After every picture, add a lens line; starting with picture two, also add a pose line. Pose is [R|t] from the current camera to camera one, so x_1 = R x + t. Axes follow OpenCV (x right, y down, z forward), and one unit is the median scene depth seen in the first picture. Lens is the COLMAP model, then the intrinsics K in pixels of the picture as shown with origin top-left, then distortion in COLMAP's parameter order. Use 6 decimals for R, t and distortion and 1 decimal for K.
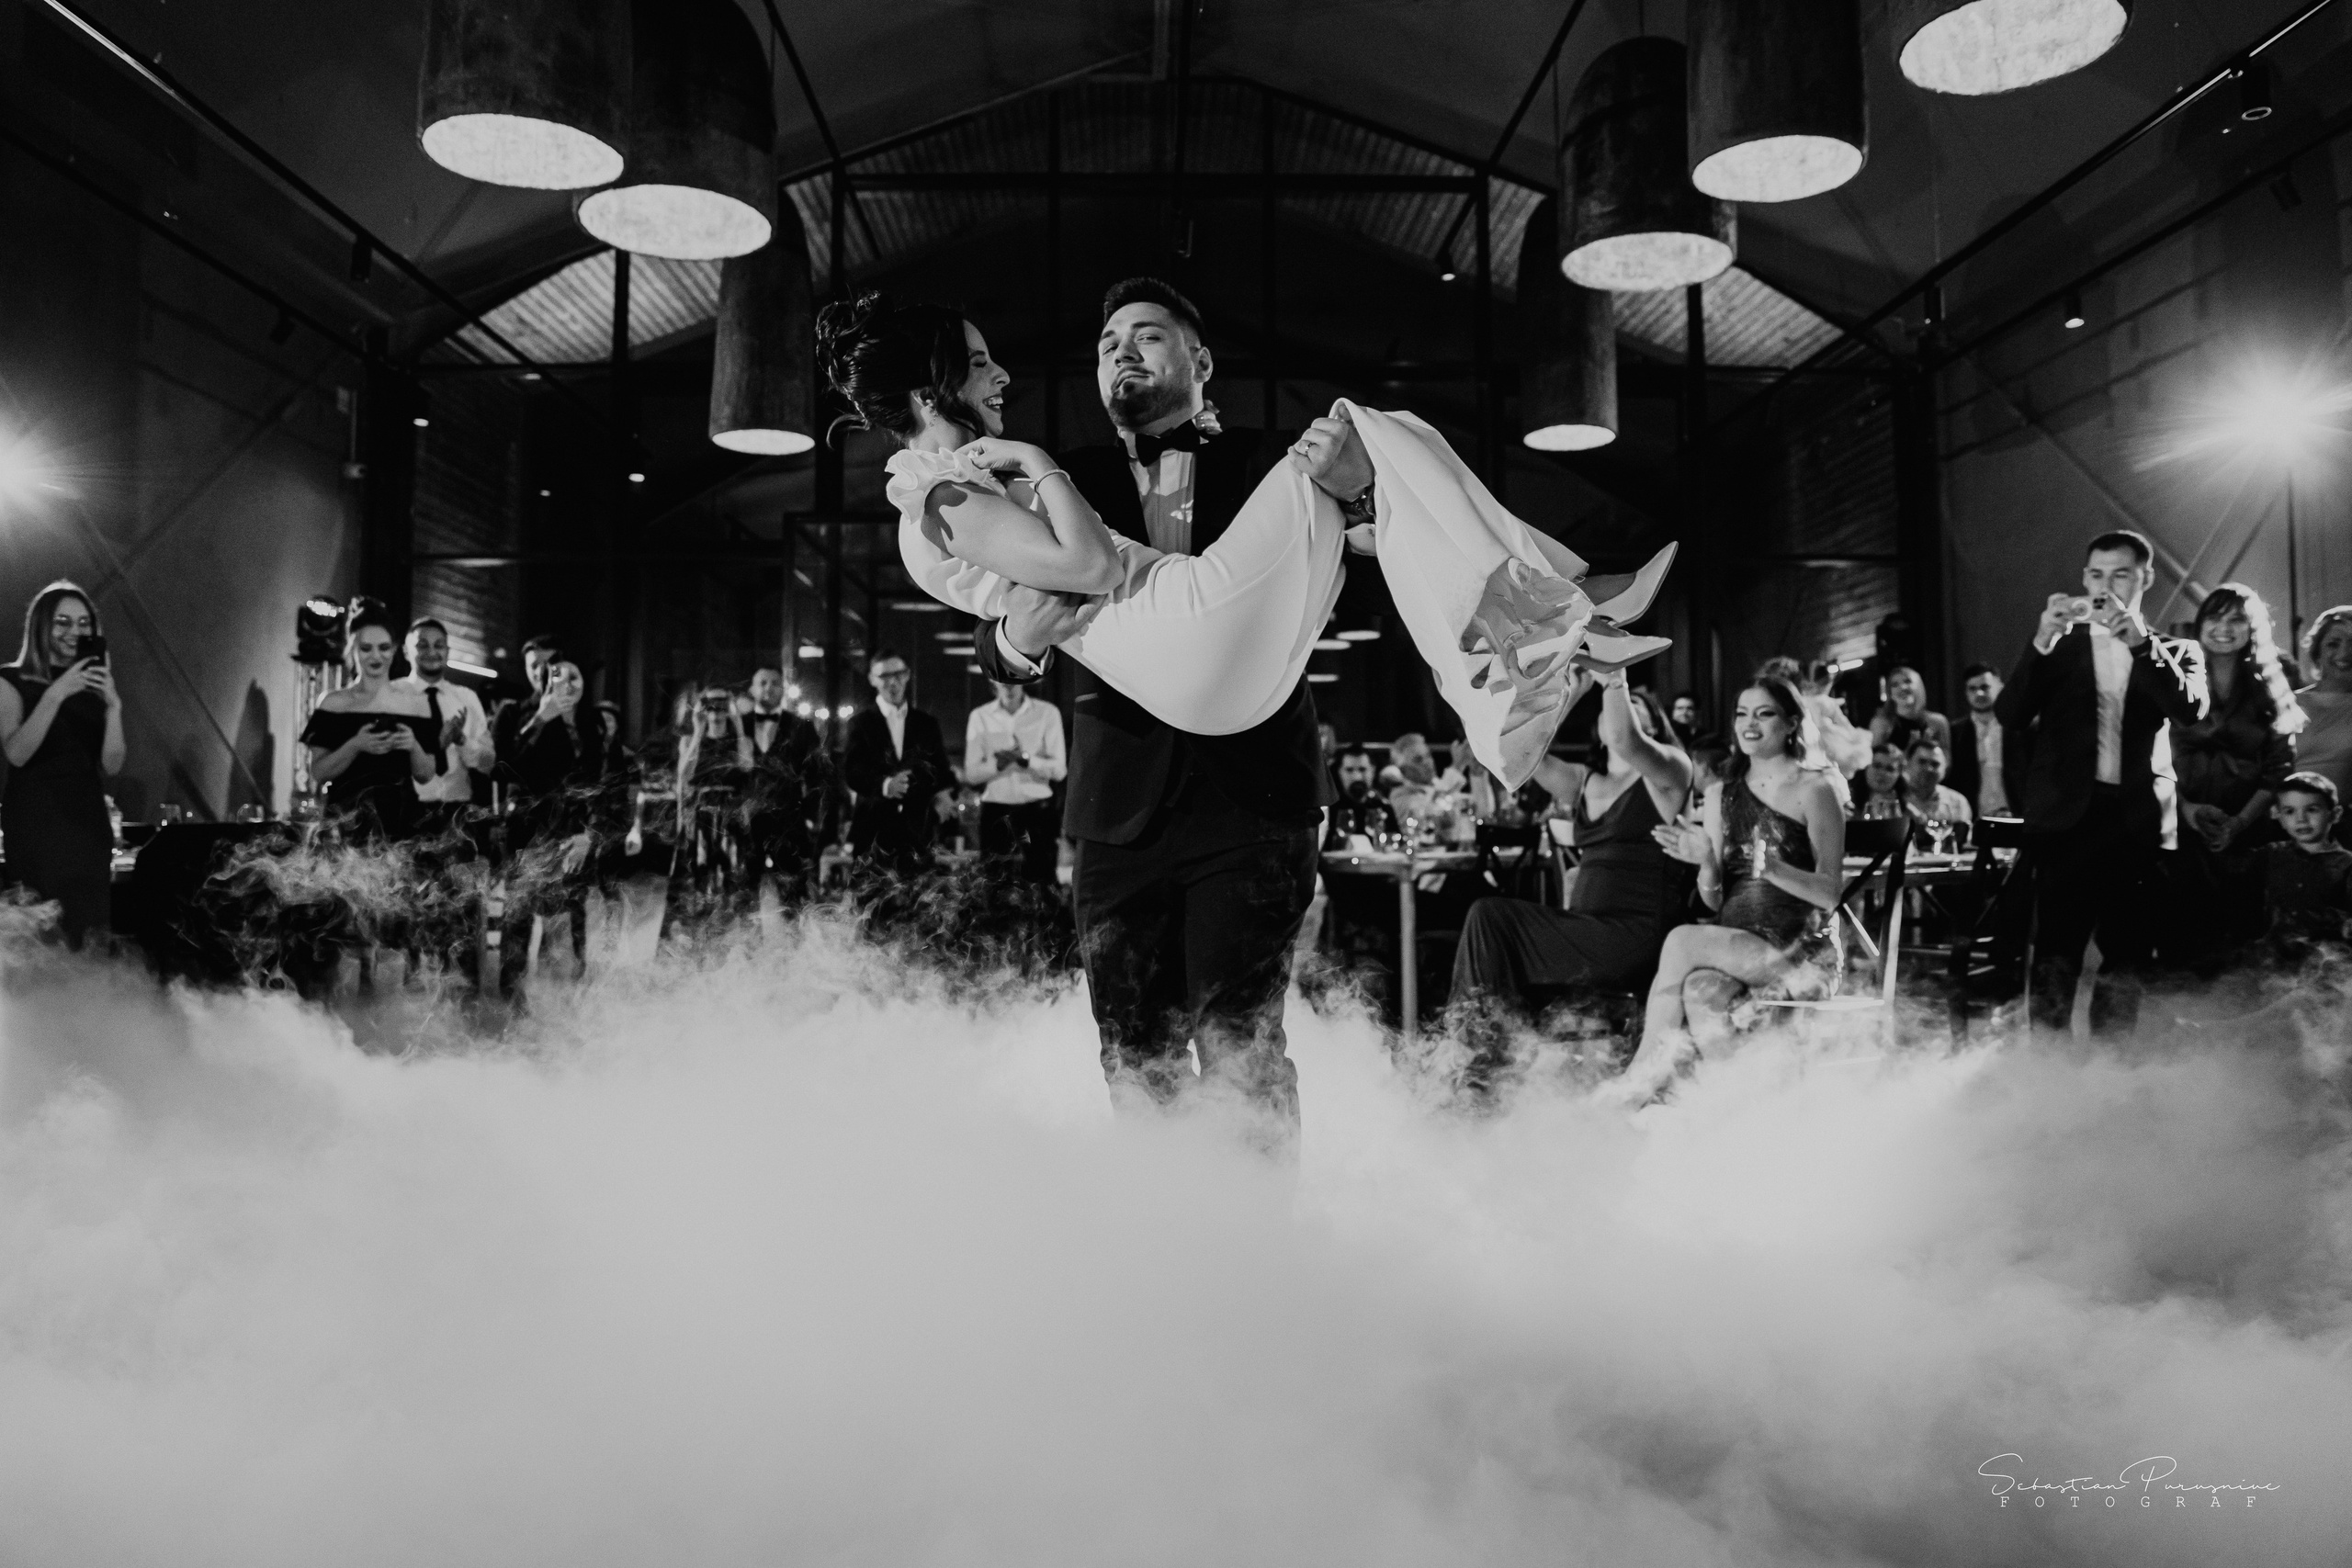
lens RADIAL K [[1613.5, 0, 1106.2], [0, 1613.5, 786.3], [0, 0, 1]] dist [-0.131875, 0.050068]
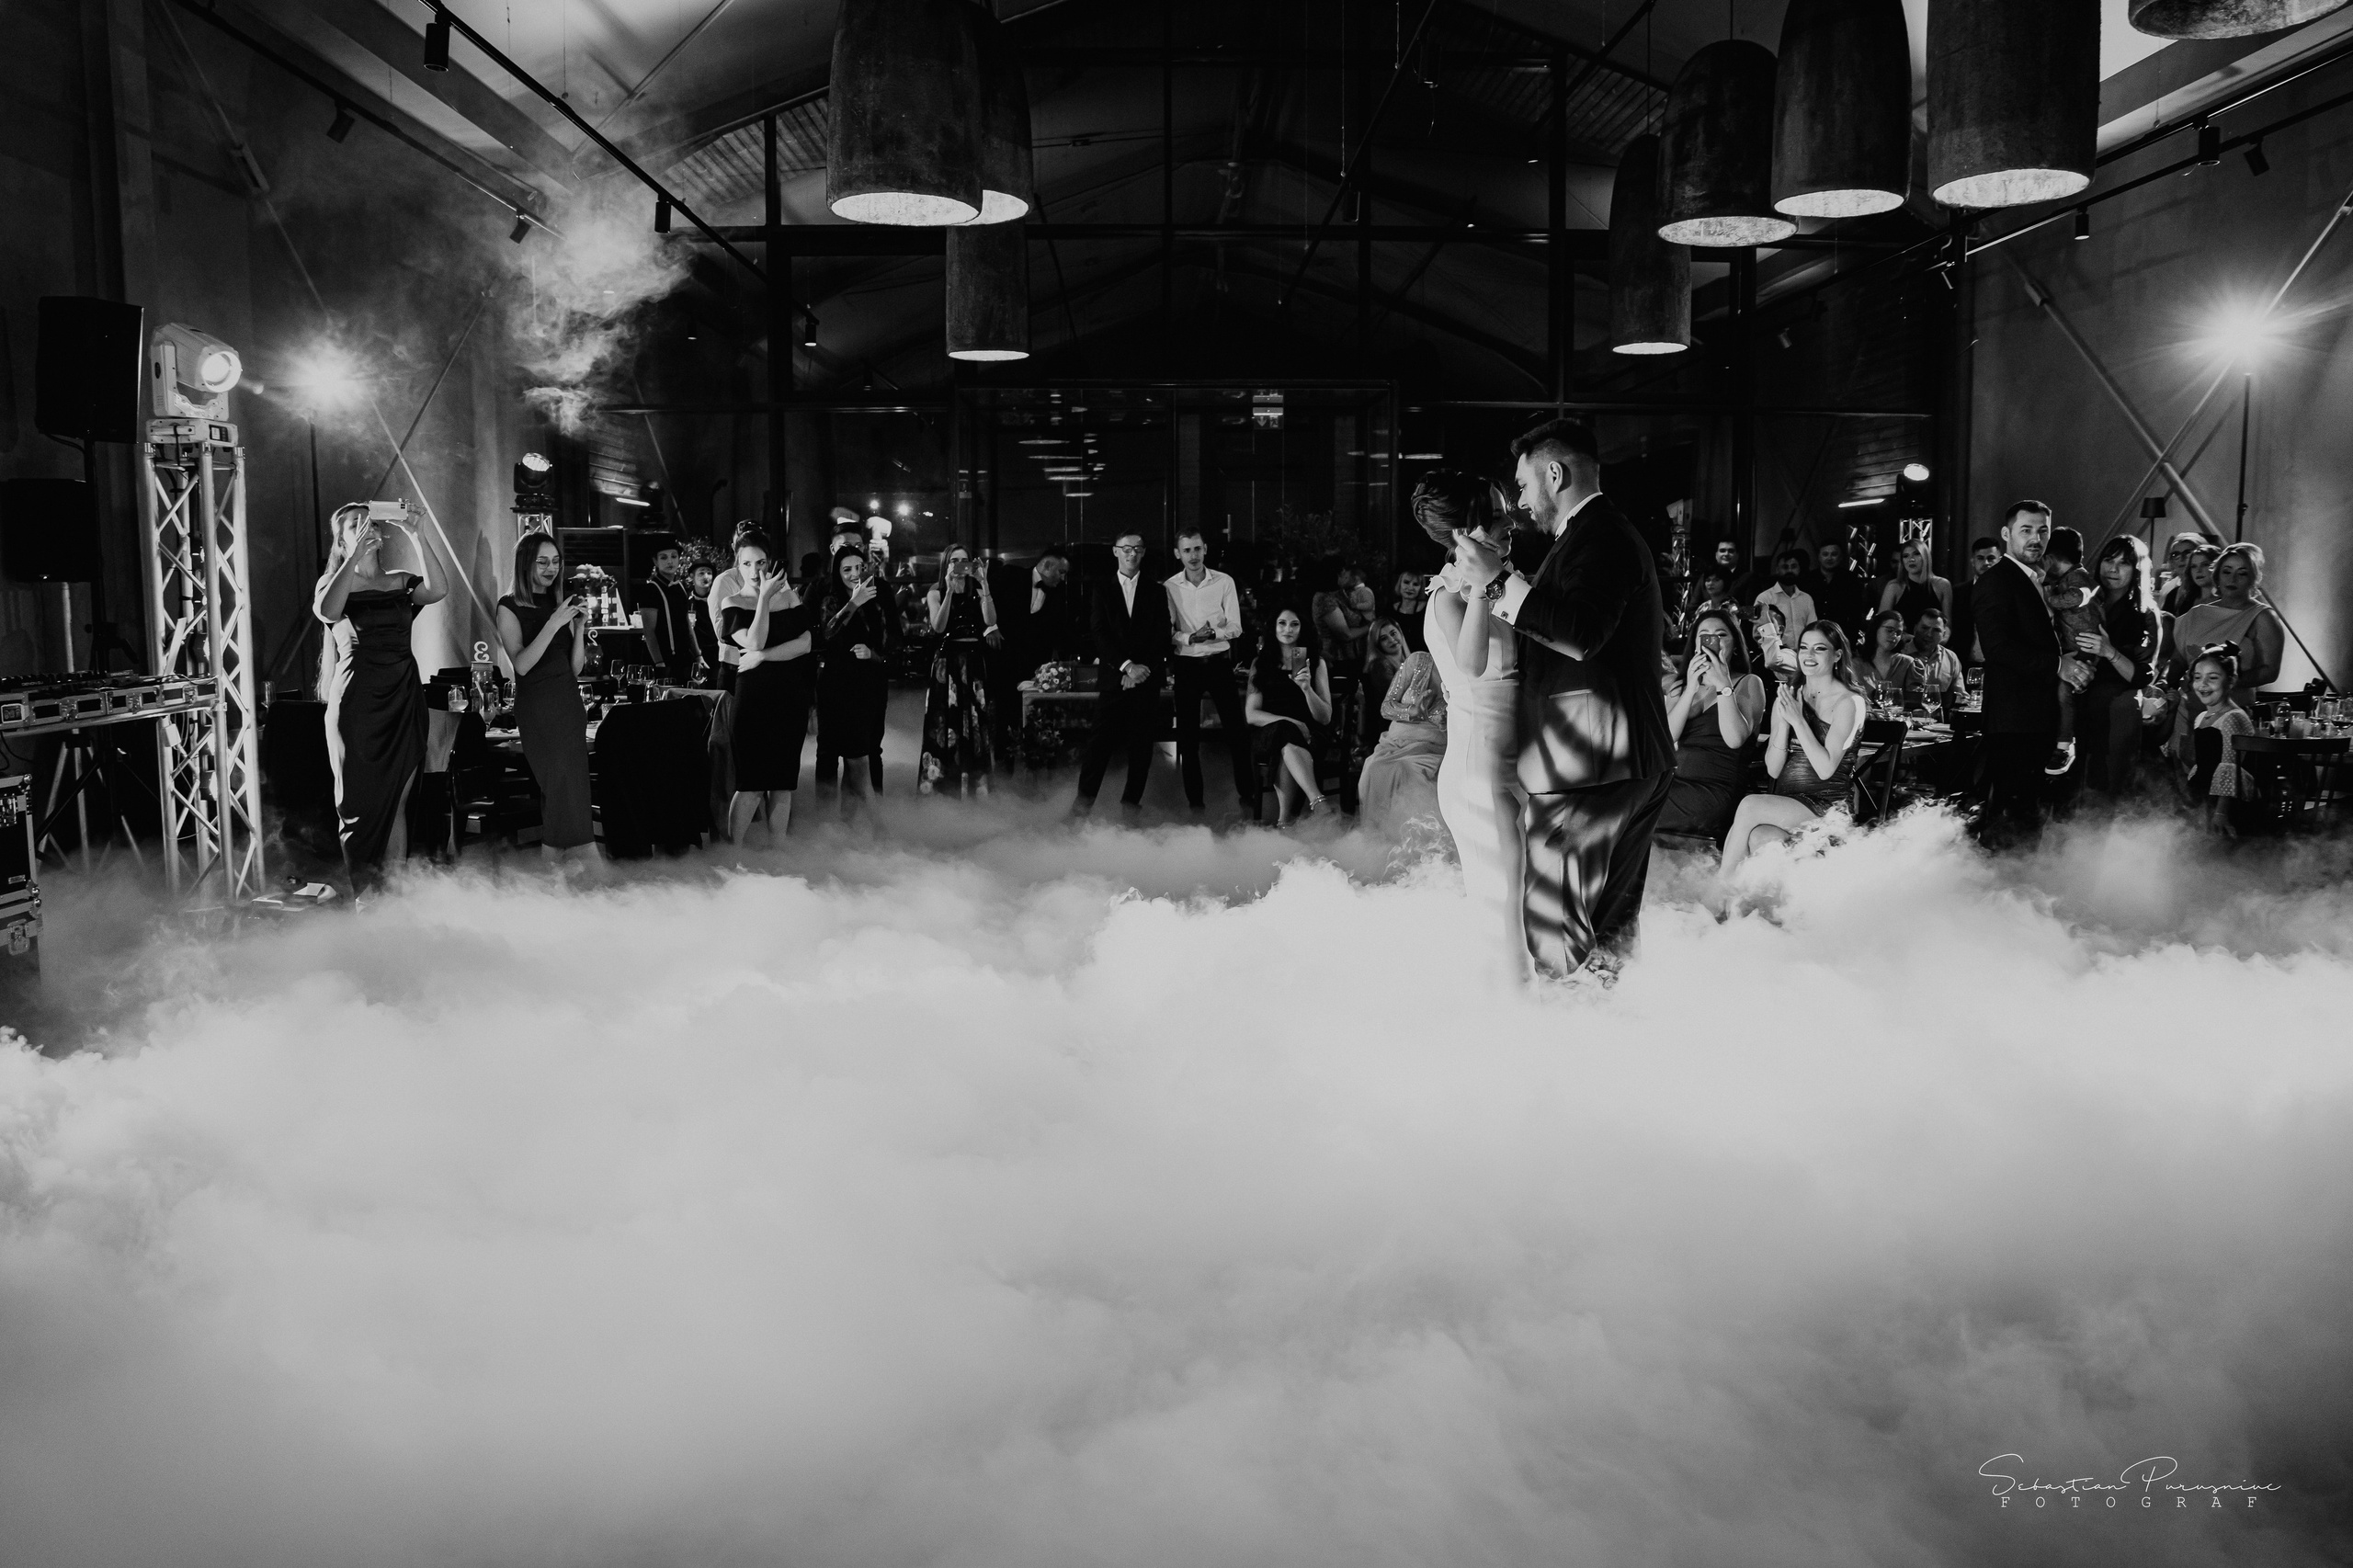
lens RADIAL K [[1614.3, 0, 1106.6], [0, 1614.3, 786.3], [0, 0, 1]] dist [-0.131875, 0.050068]
pose [[0.999962, -0.005580, -0.006722, -0.144634], [0.006503, 0.989227, 0.146246, -0.086652], [0.005833, -0.146284, 0.989225, -0.295763]]
